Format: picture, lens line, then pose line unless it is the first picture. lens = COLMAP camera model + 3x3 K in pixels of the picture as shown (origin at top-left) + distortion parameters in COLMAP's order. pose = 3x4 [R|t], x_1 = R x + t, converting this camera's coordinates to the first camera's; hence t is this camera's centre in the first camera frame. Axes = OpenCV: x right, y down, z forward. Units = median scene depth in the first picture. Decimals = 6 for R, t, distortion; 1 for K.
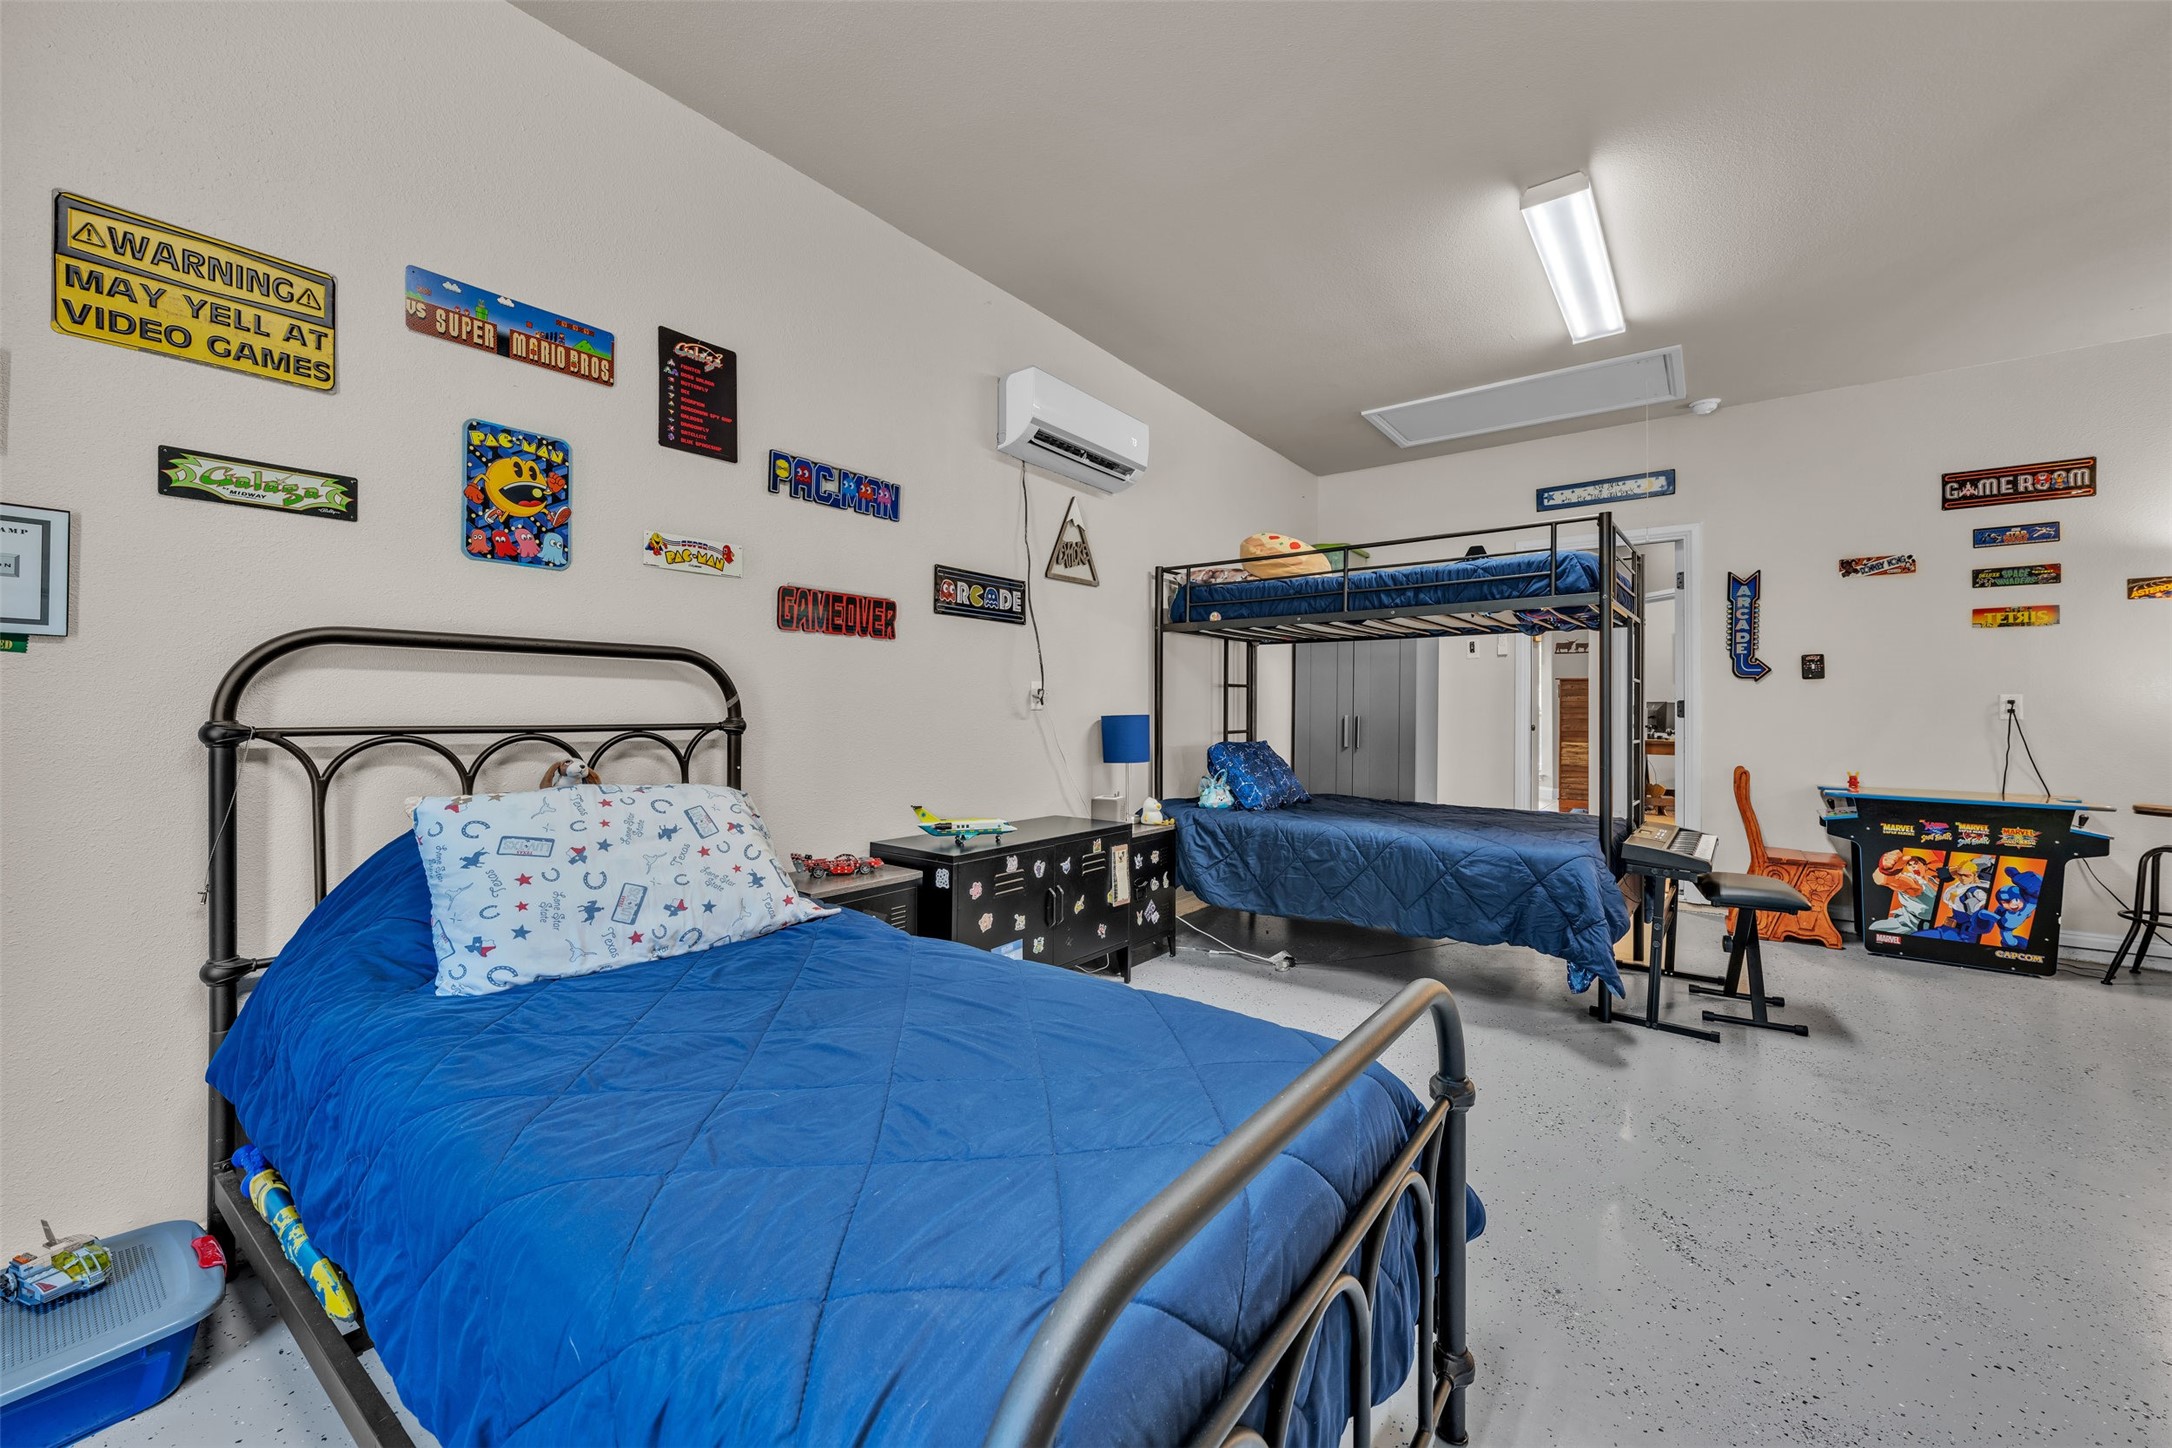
lens RADIAL K [[844.5, 0, 1083.6], [0, 844.5, 691.8], [0, 0, 1]] dist [0.000029, 0.000793]
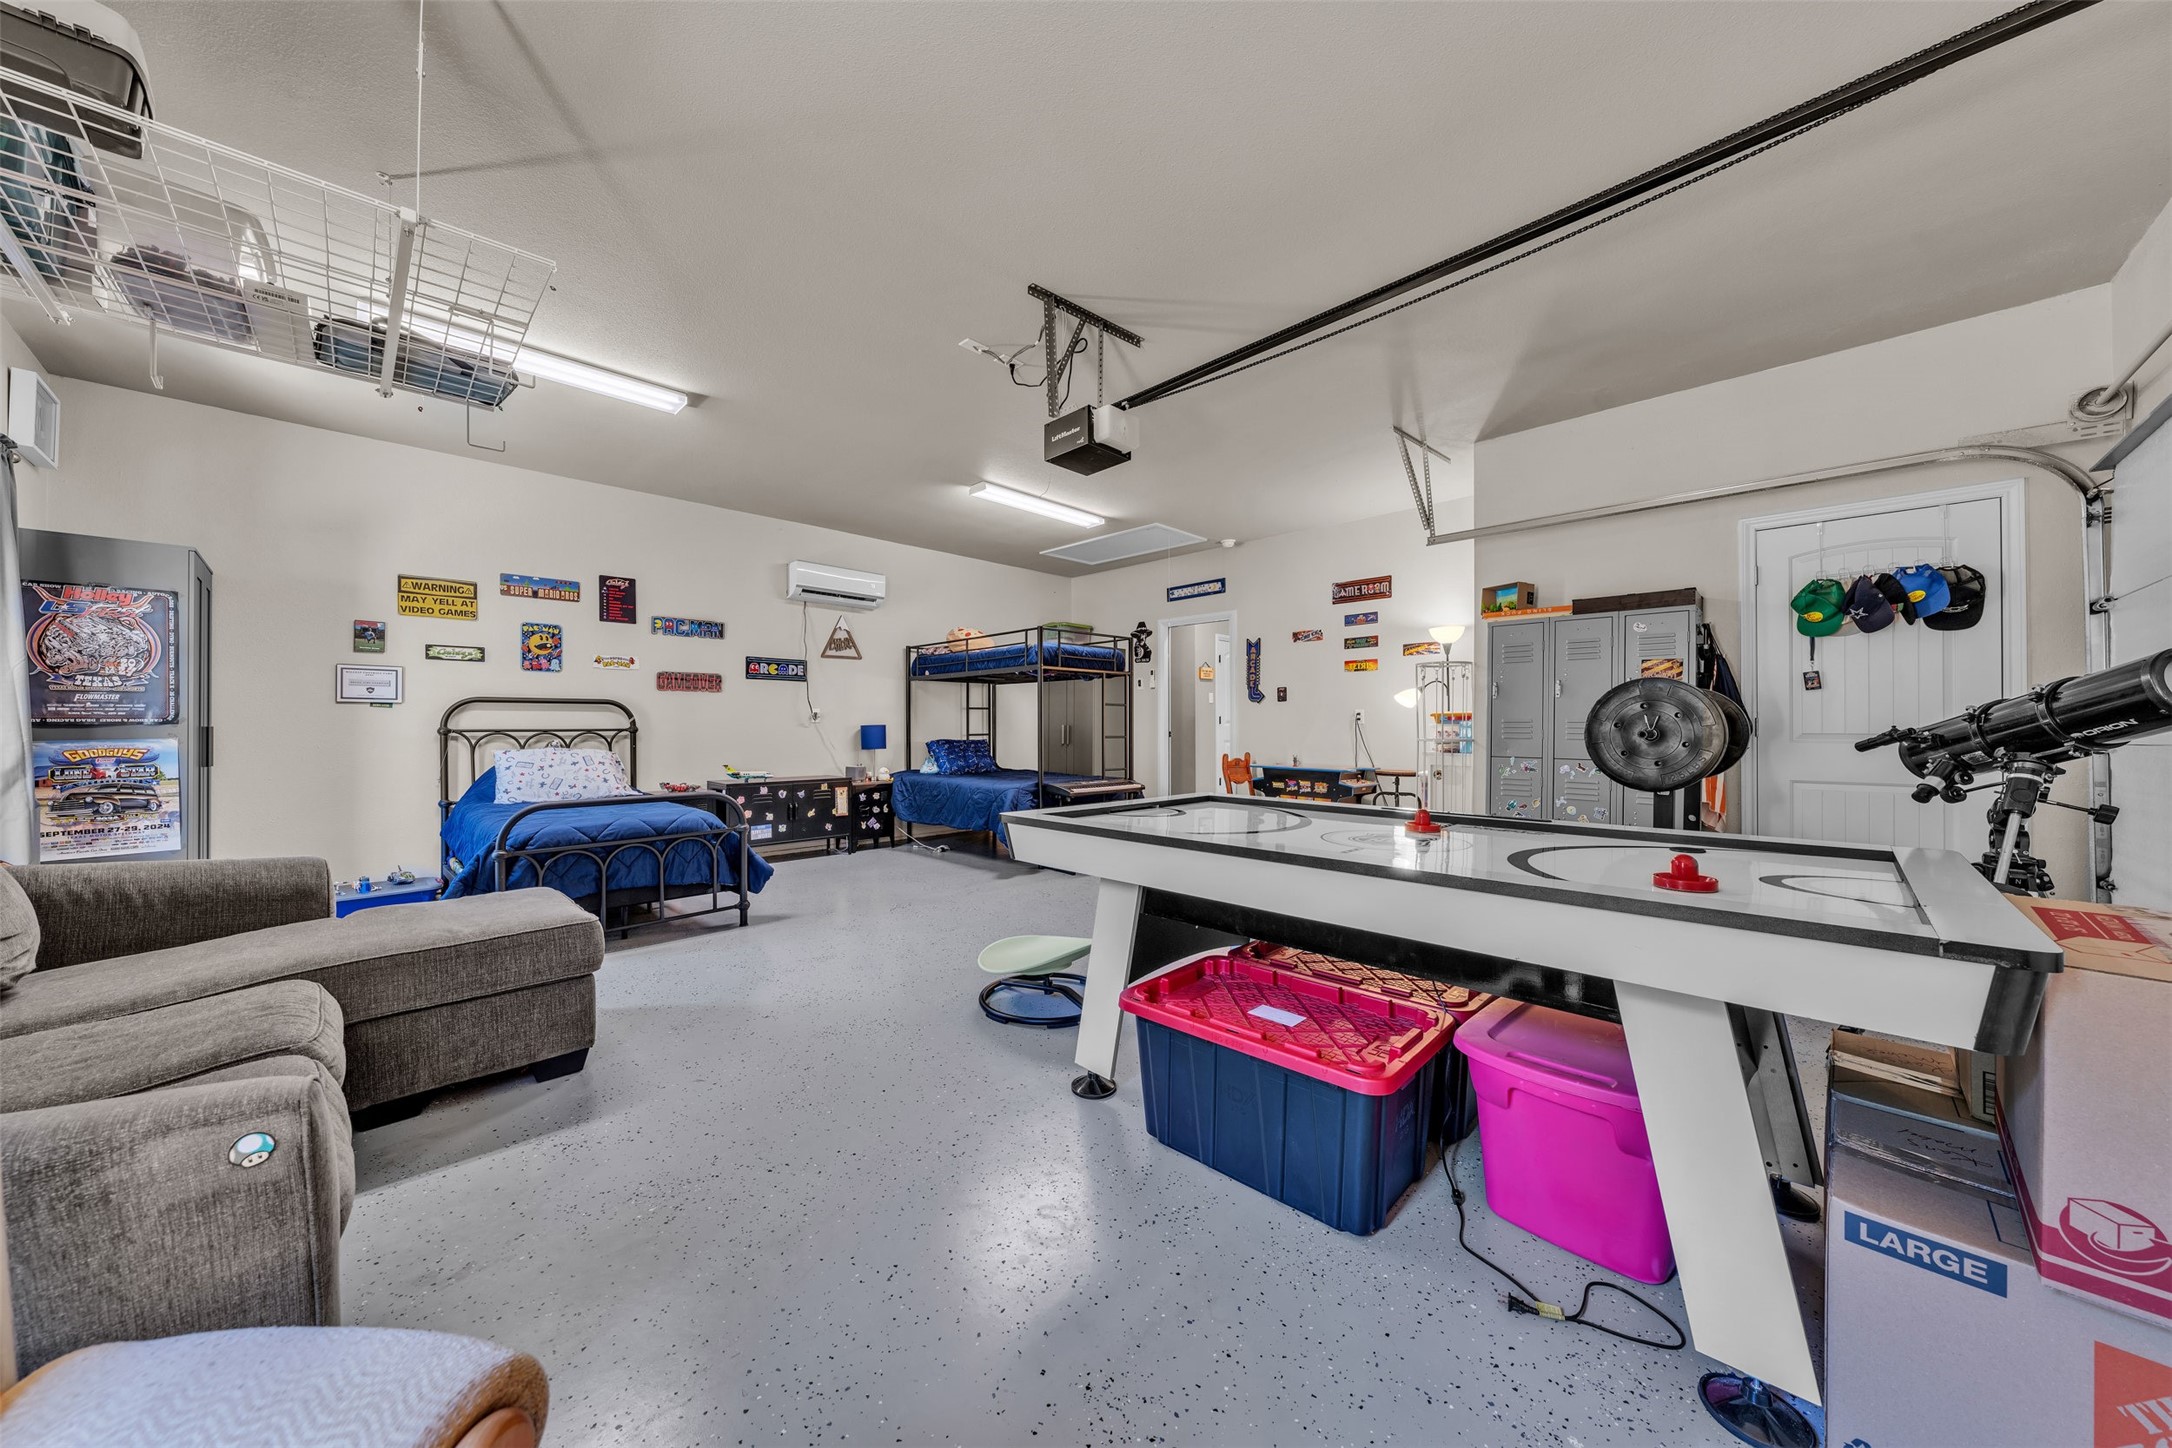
lens RADIAL K [[742.6, 0, 1083.3], [0, 742.6, 709.7], [0, 0, 1]] dist [0.002739, 0.000210]
pose [[0.990621, -0.010485, -0.136233, 1.018486], [0.010627, 0.999943, 0.000316, -0.004639], [0.136222, -0.001761, 0.990677, -0.844962]]
